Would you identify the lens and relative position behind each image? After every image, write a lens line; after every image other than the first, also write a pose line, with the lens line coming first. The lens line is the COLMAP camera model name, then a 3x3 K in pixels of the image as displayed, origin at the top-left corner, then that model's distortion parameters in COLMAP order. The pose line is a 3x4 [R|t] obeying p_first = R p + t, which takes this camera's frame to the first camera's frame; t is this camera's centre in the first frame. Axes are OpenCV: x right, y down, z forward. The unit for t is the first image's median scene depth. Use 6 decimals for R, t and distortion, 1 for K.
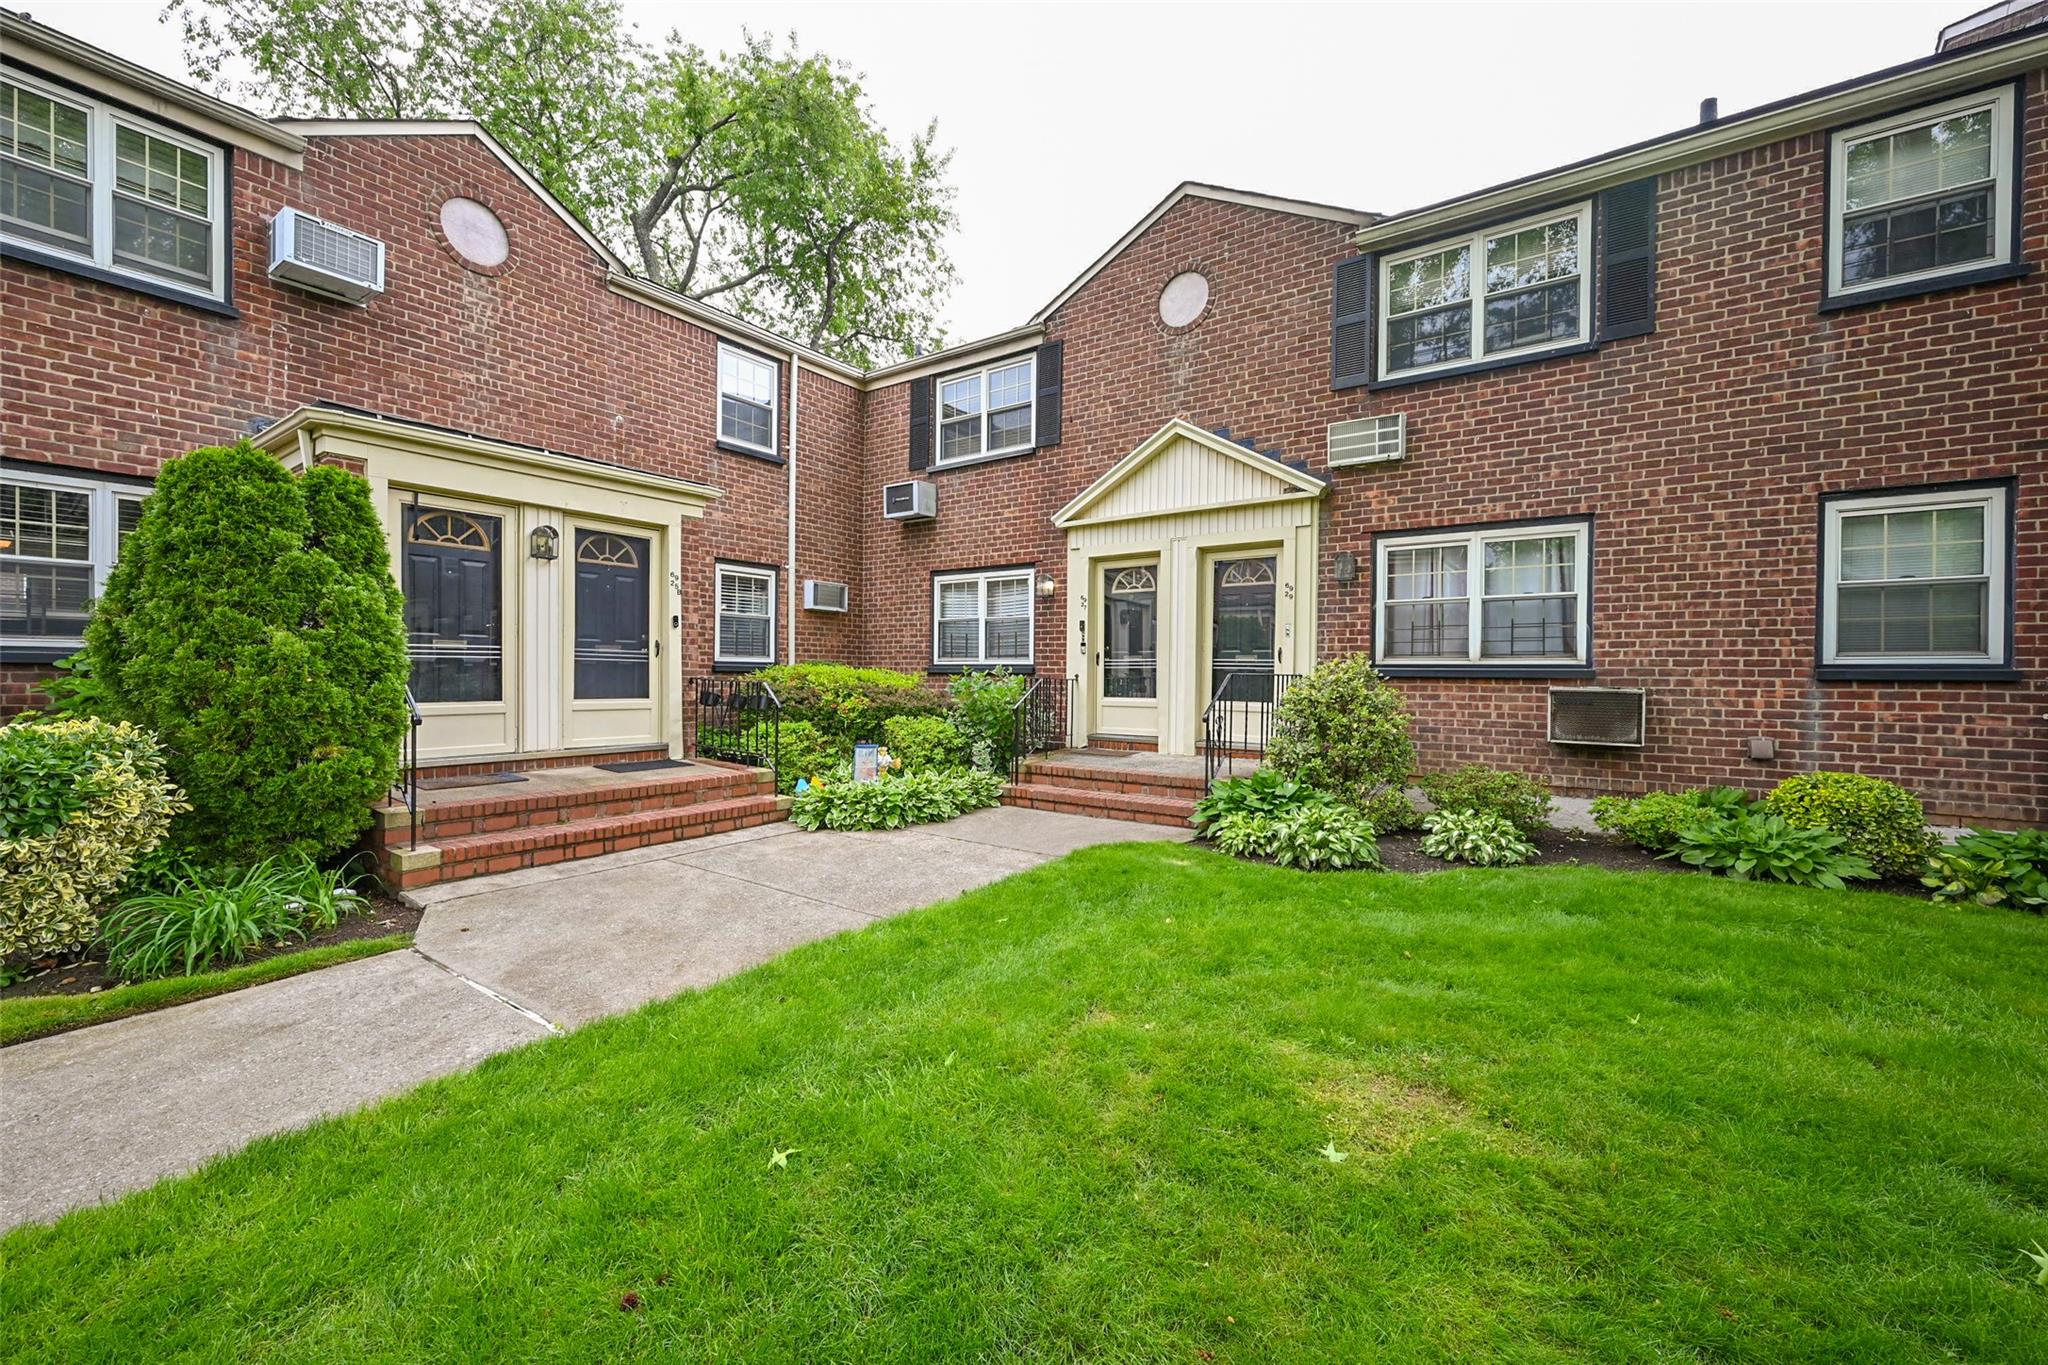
lens RADIAL K [[814.8, 0, 1024.0], [0, 814.8, 682.5], [0, 0, 1]] dist [0.000029, -0.000260]
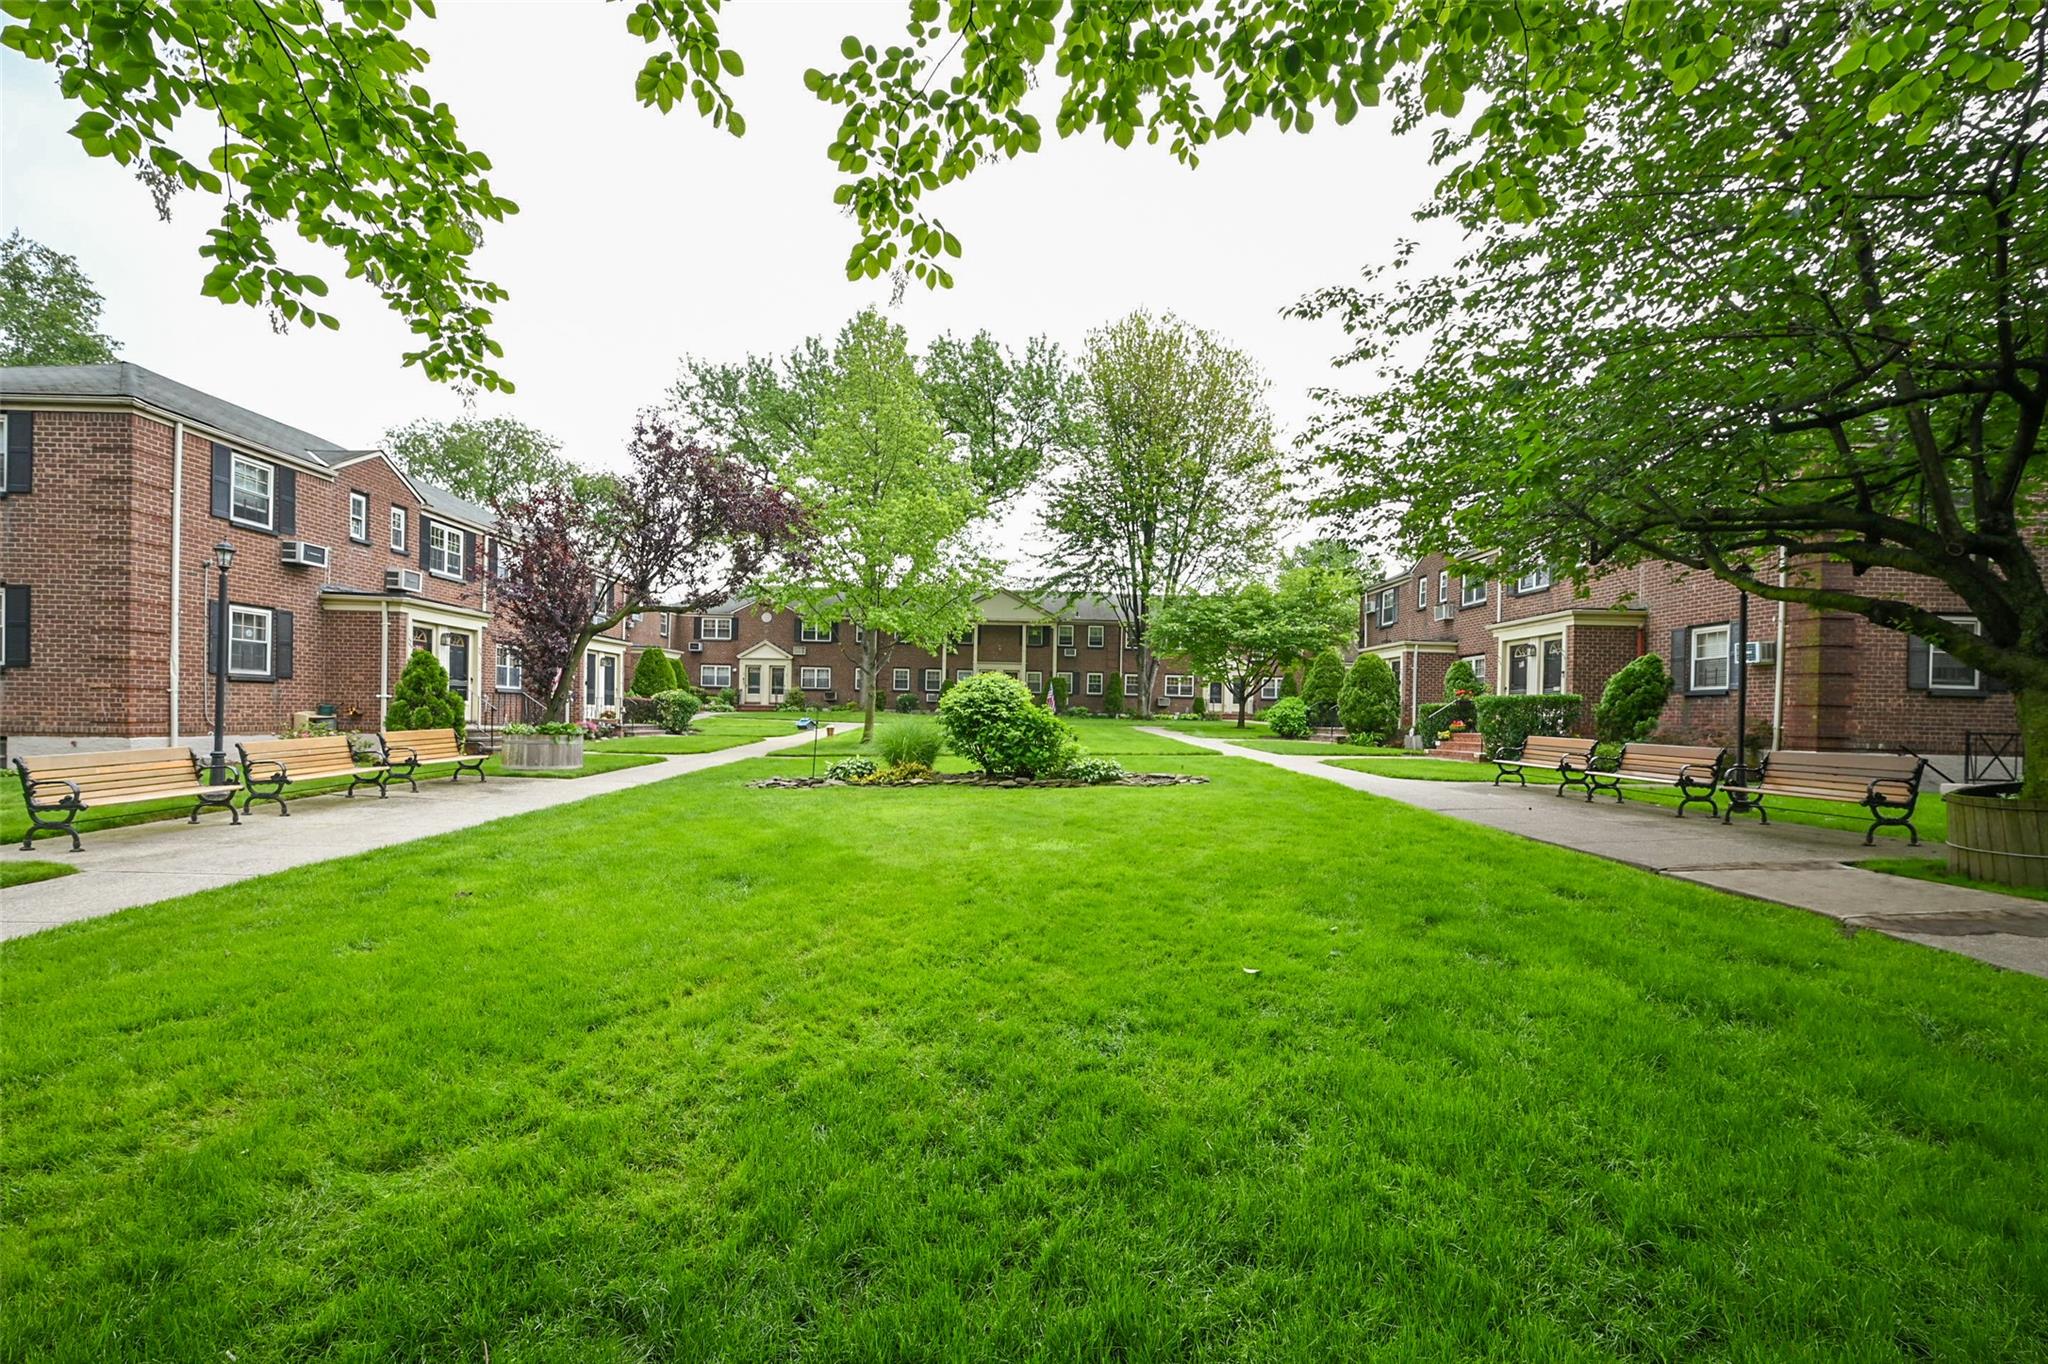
lens RADIAL K [[843.5, 0, 1029.4], [0, 843.5, 713.1], [0, 0, 1]] dist [-0.001110, -0.000071]
pose [[0.802969, 0.003203, 0.596012, -1.887720], [-0.006458, 0.999974, 0.003327, 0.128346], [-0.595985, -0.006520, 0.802969, -4.913890]]
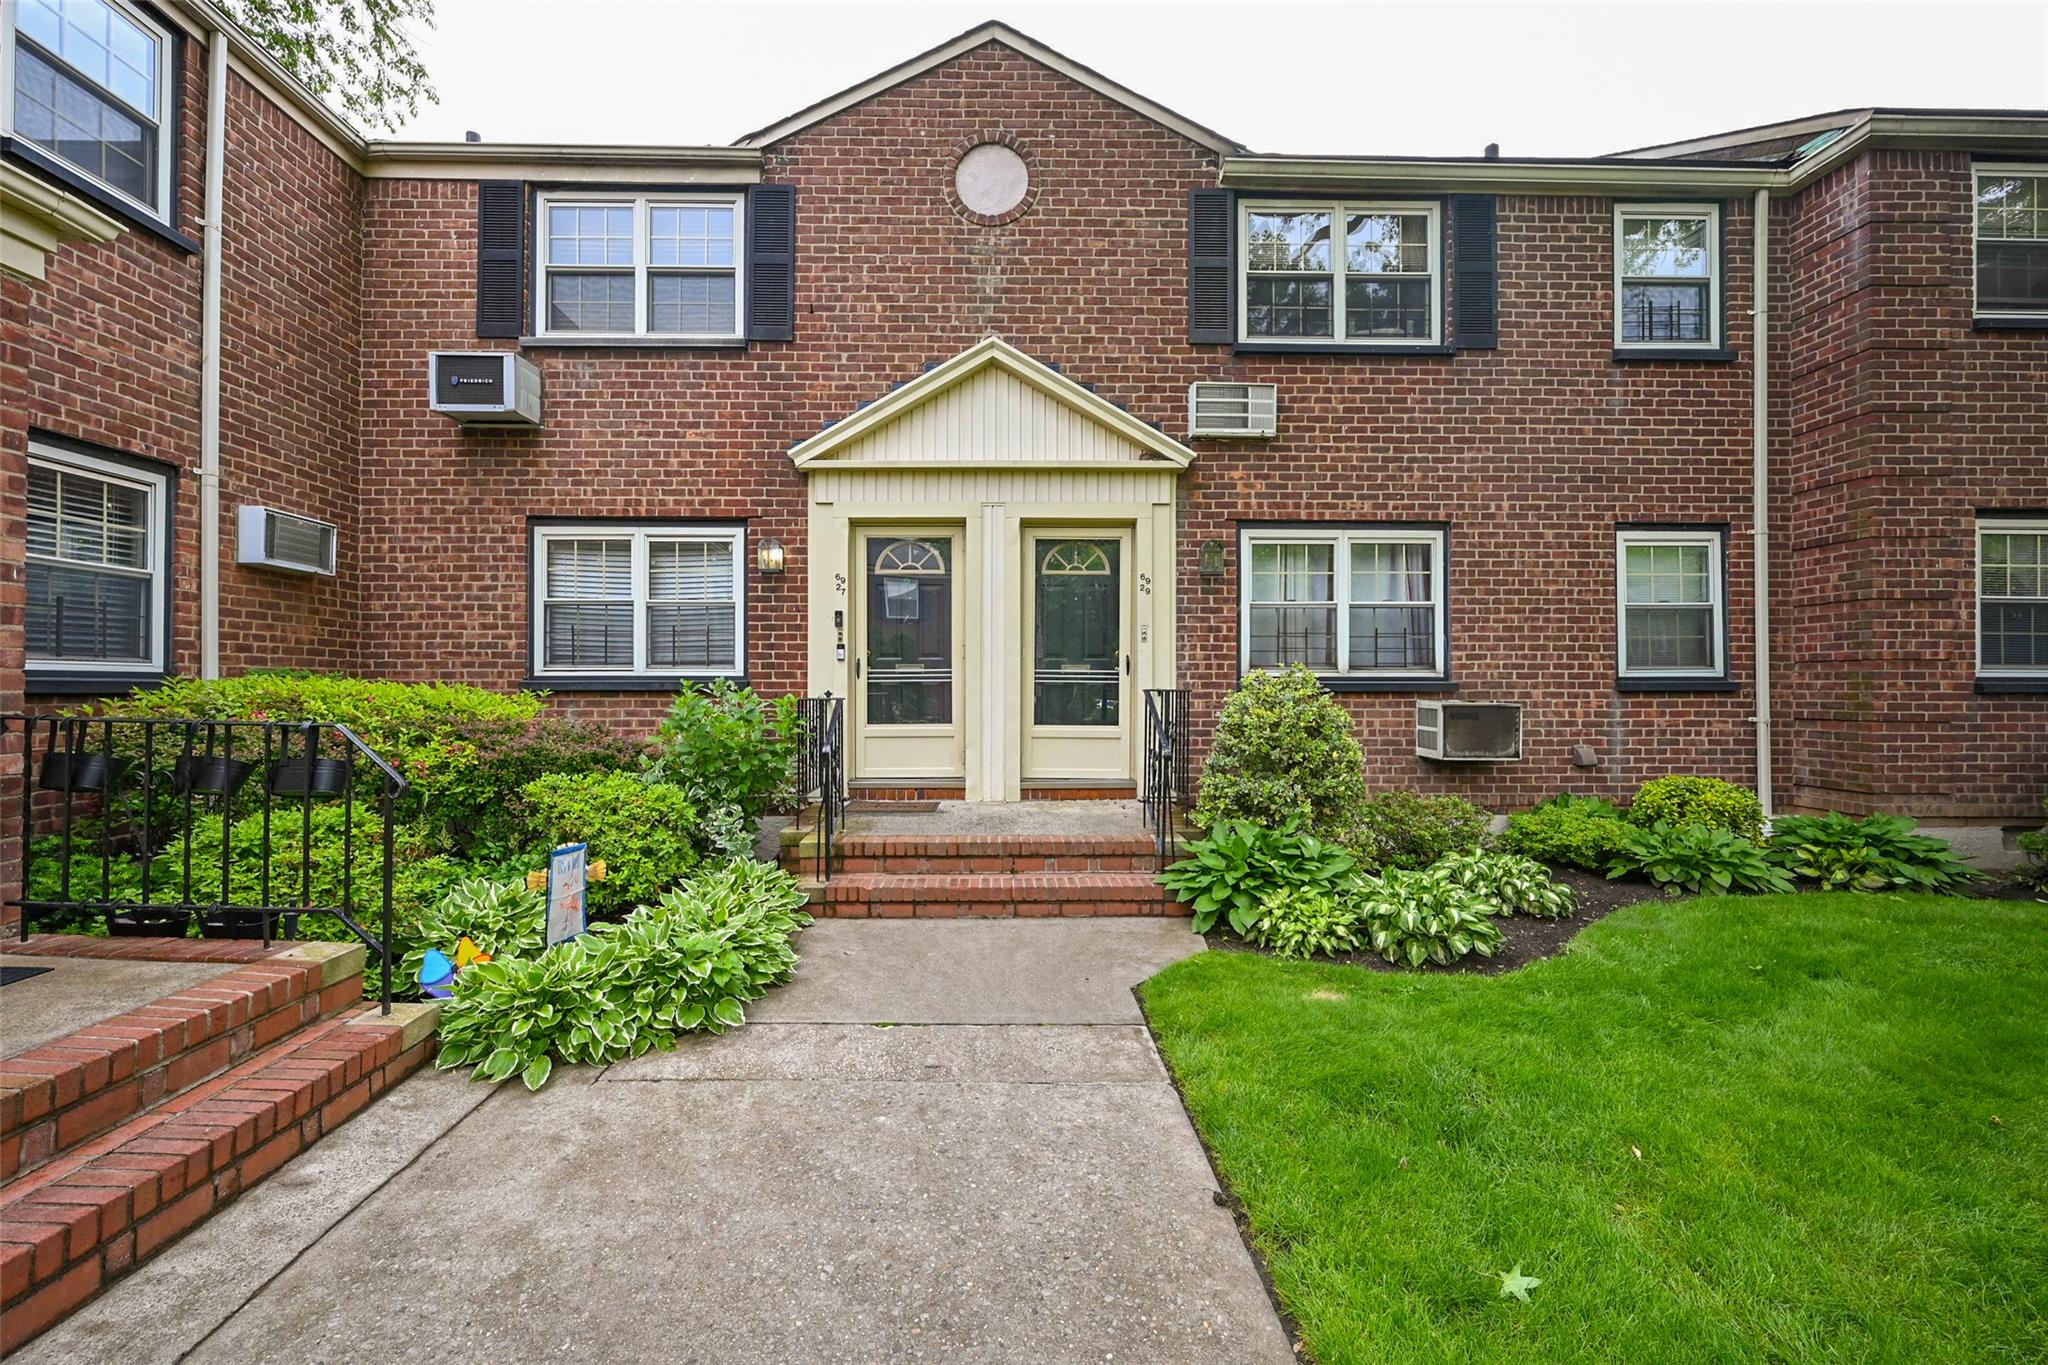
lens RADIAL K [[840.0, 0, 1024.0], [0, 840.0, 682.5], [0, 0, 1]] dist [-0.001501, 0.000085]
pose [[0.800893, -0.005020, 0.598786, -0.268750], [0.012371, 0.999890, -0.008163, -0.011917], [-0.598679, 0.013945, 0.800867, 0.435784]]
